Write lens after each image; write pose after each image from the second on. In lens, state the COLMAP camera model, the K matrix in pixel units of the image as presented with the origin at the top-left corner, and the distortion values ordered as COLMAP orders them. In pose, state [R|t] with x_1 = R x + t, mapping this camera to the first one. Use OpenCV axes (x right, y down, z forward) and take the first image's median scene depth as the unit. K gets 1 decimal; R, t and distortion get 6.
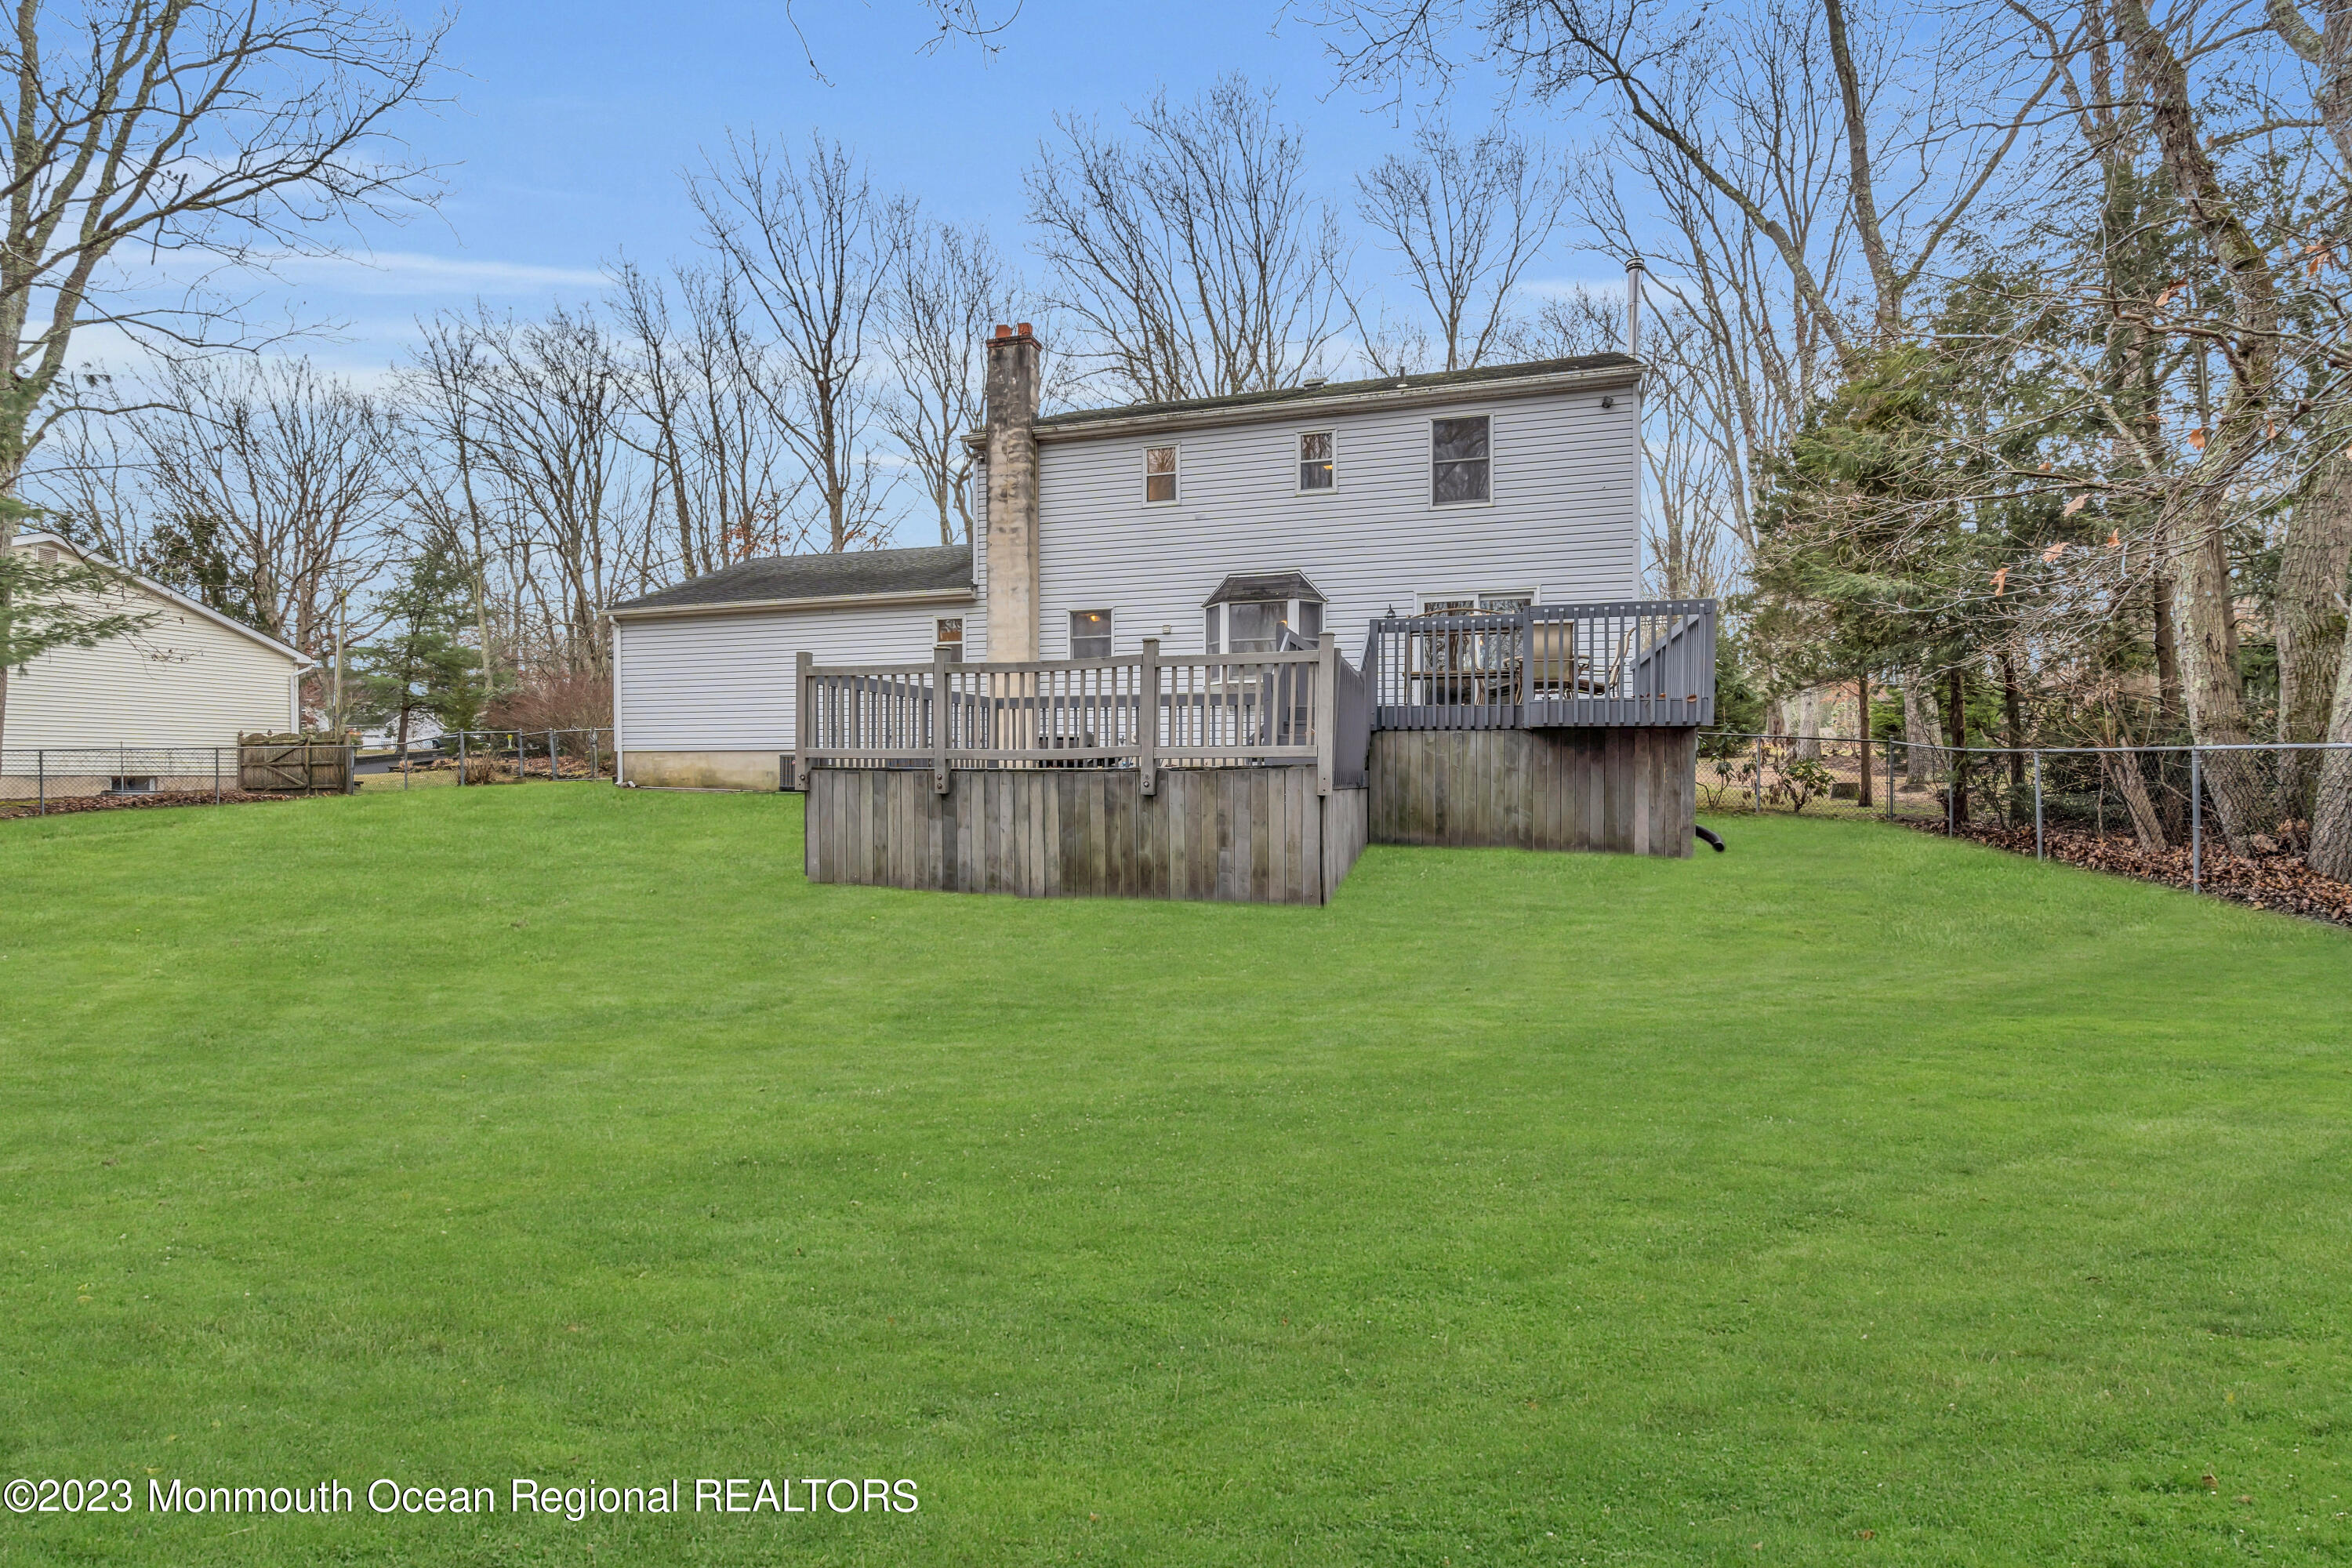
lens RADIAL K [[1079.2, 0, 1192.5], [0, 1079.2, 782.6], [0, 0, 1]] dist [-0.003105, -0.000294]
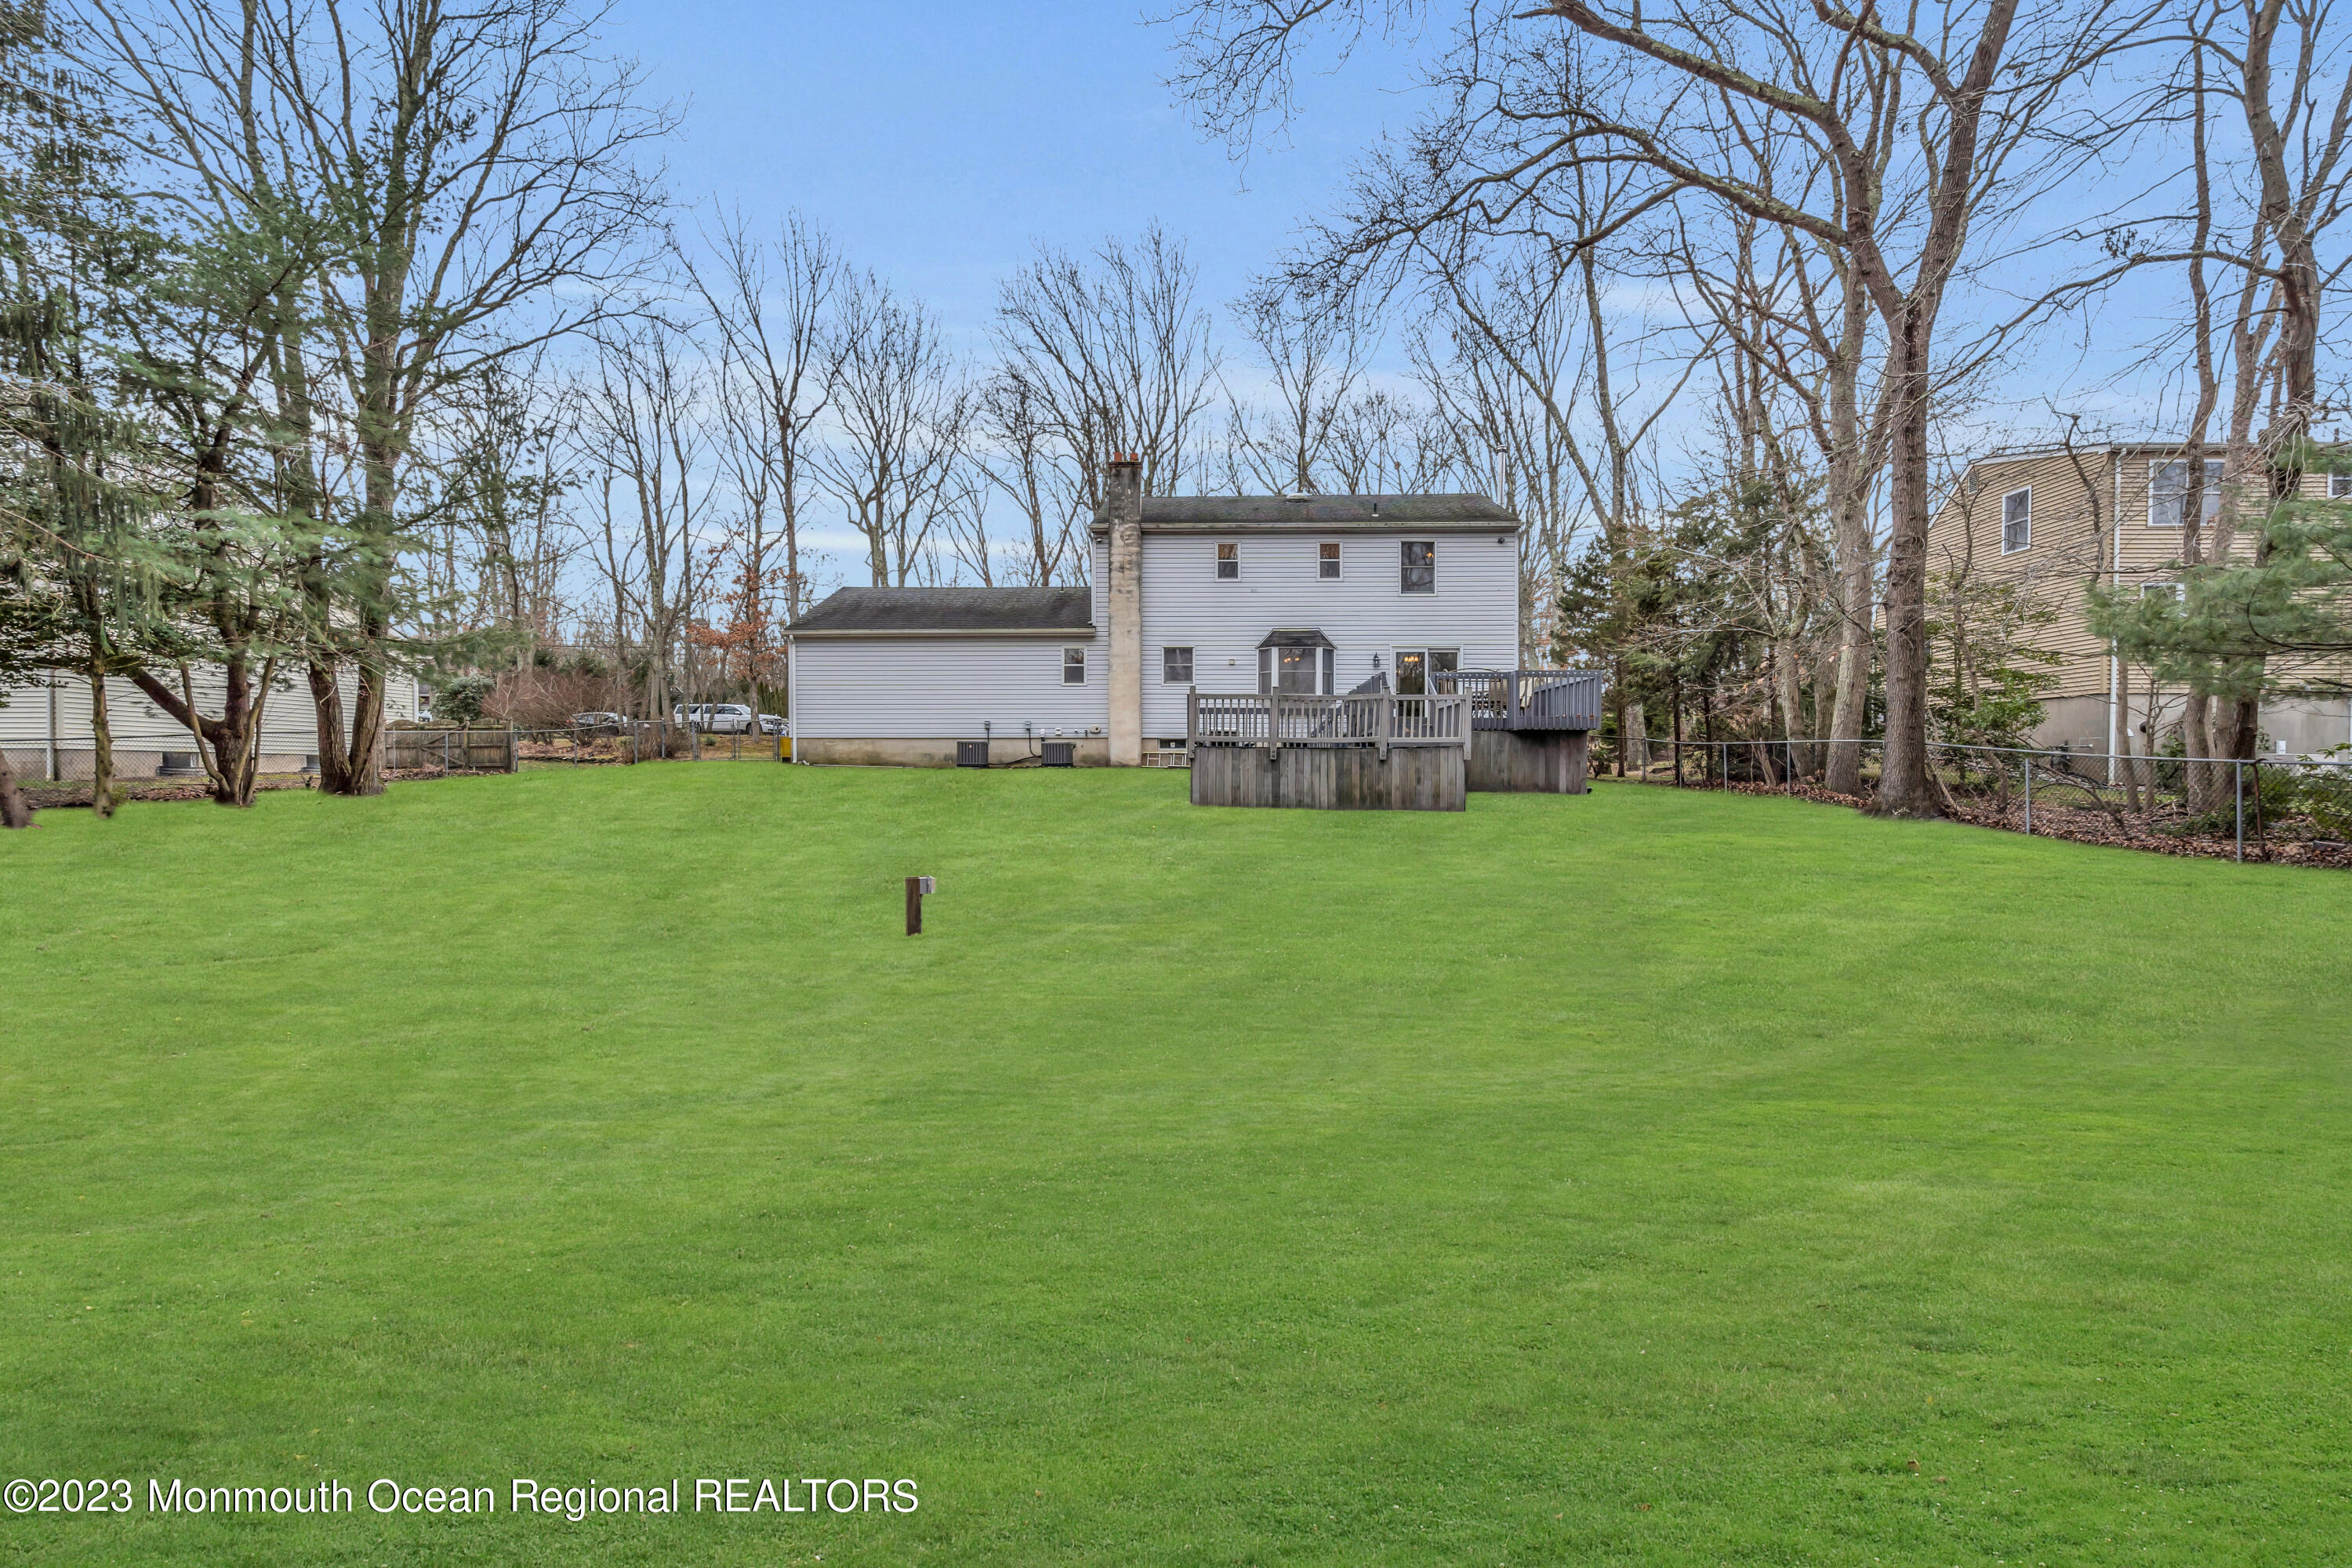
lens RADIAL K [[1126.0, 0, 1176.0], [0, 1126.0, 784.0], [0, 0, 1]] dist [-0.014919, -0.000102]
pose [[0.964272, -0.000369, 0.264915, -0.534879], [-0.000469, 0.999995, 0.003100, 0.027638], [-0.264915, -0.003113, 0.964267, -0.536398]]
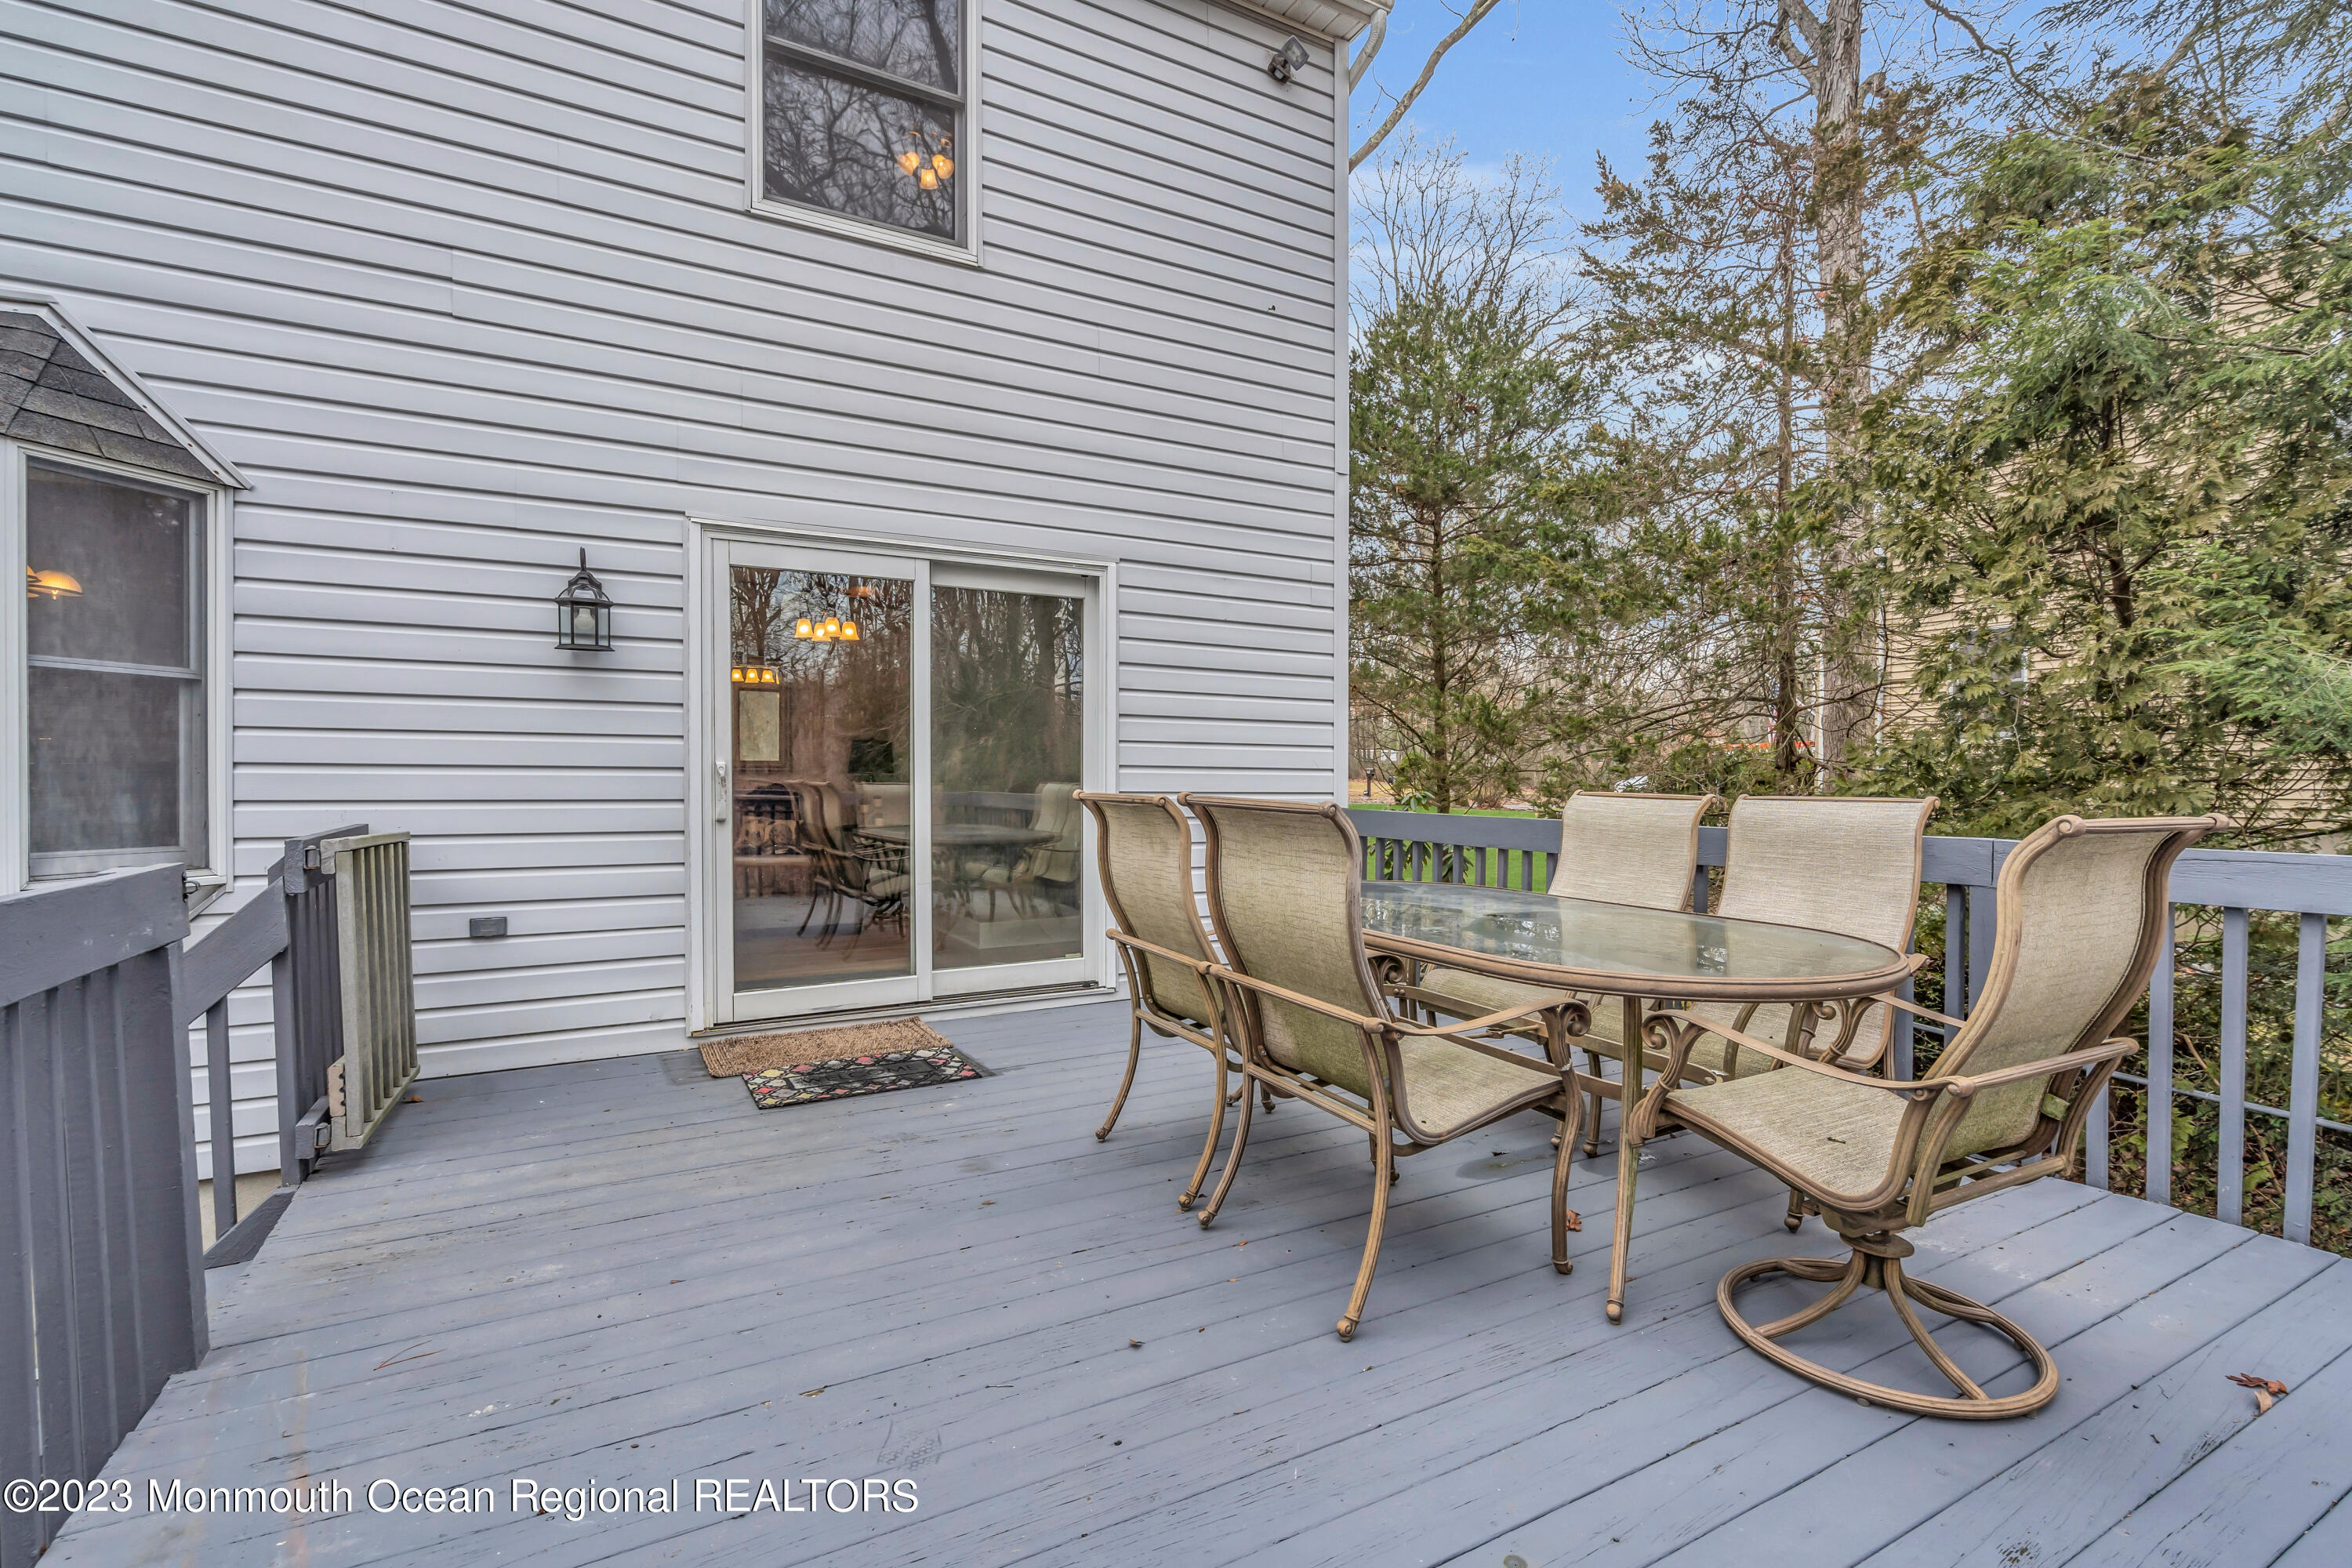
lens RADIAL K [[1062.8, 0, 1174.7], [0, 1062.8, 787.4], [0, 0, 1]] dist [-0.000619, 0.000017]
pose [[0.703205, -0.002329, 0.710983, 0.103153], [0.004776, 0.999988, -0.001449, -0.106941], [-0.710971, 0.004415, 0.703208, 0.709029]]
